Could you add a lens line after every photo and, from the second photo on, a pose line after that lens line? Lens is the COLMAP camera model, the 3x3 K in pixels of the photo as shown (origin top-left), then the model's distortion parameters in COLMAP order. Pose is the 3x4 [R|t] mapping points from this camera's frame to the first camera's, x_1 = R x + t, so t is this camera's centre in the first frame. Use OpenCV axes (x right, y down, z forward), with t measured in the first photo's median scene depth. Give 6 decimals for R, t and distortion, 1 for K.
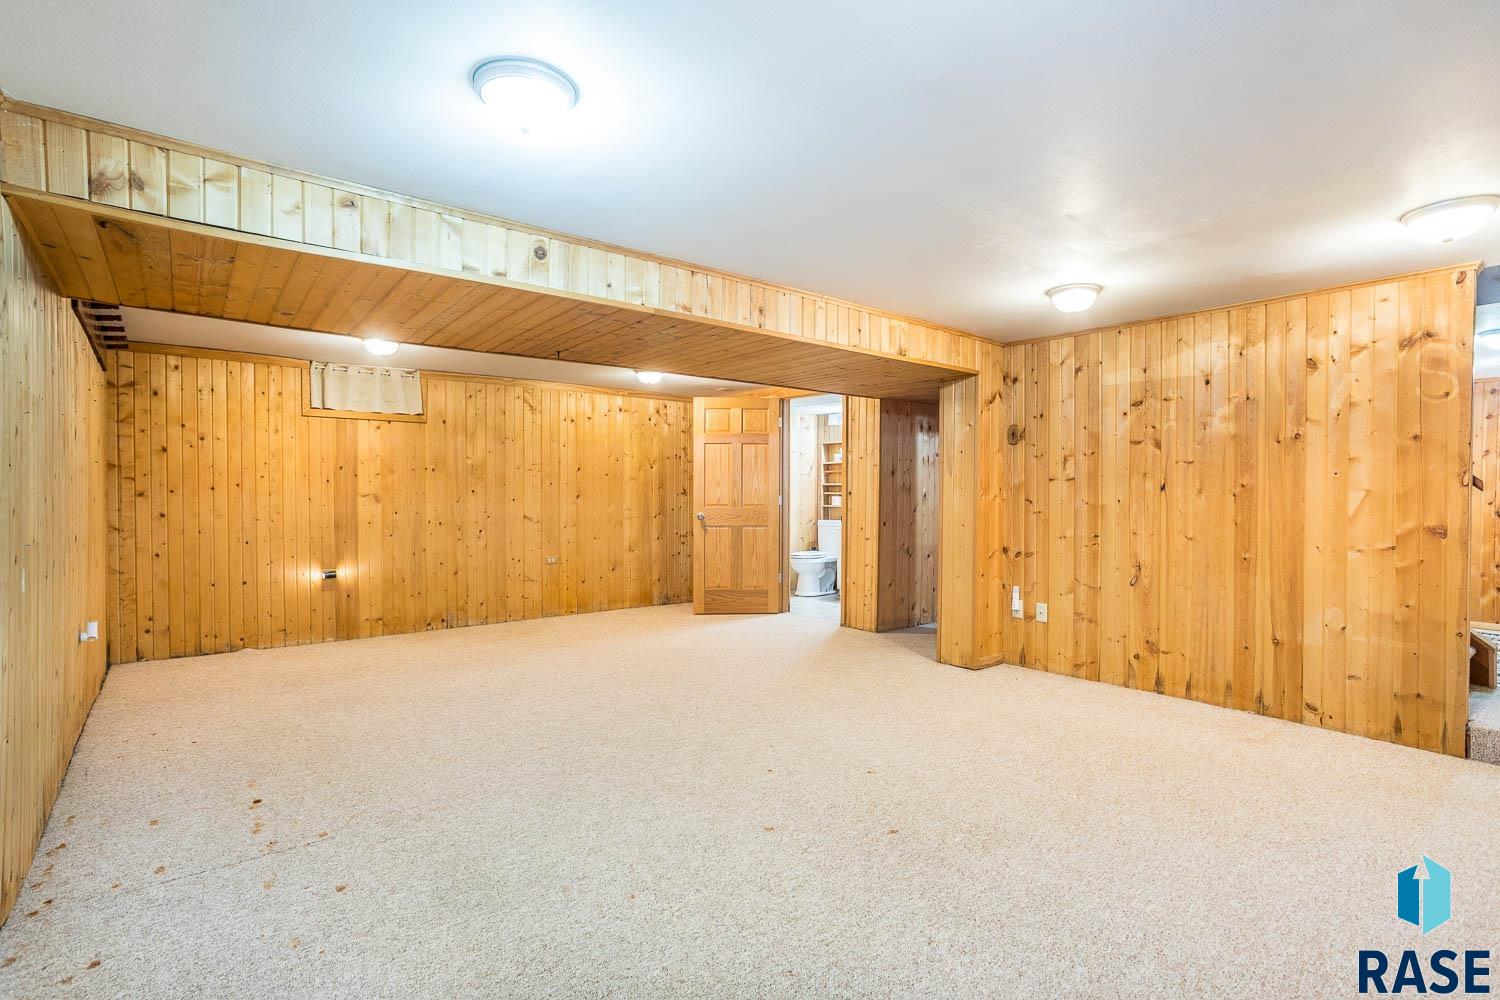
lens RADIAL K [[724.8, 0, 746.2], [0, 724.8, 502.9], [0, 0, 1]] dist [-0.058048, 0.034422]
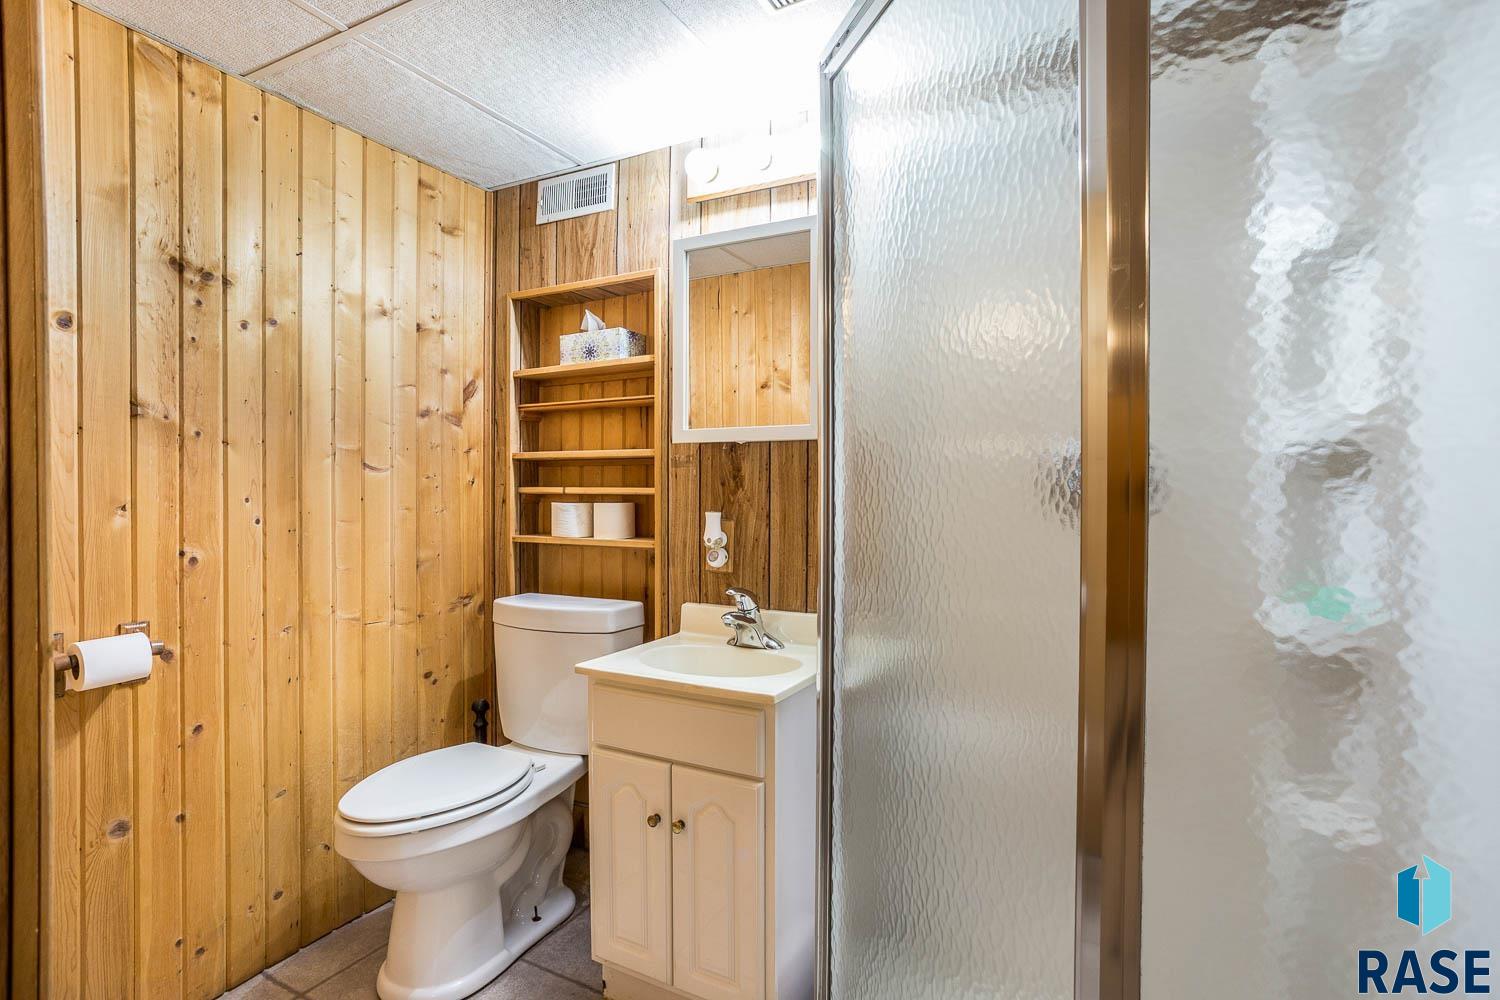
lens RADIAL K [[724.8, 0, 746.2], [0, 724.8, 502.9], [0, 0, 1]] dist [-0.058048, 0.034422]
pose [[0.913778, -0.005260, 0.406180, 0.077301], [0.003336, 0.999980, 0.005444, -0.009914], [-0.406200, -0.003619, 0.913777, 0.734861]]
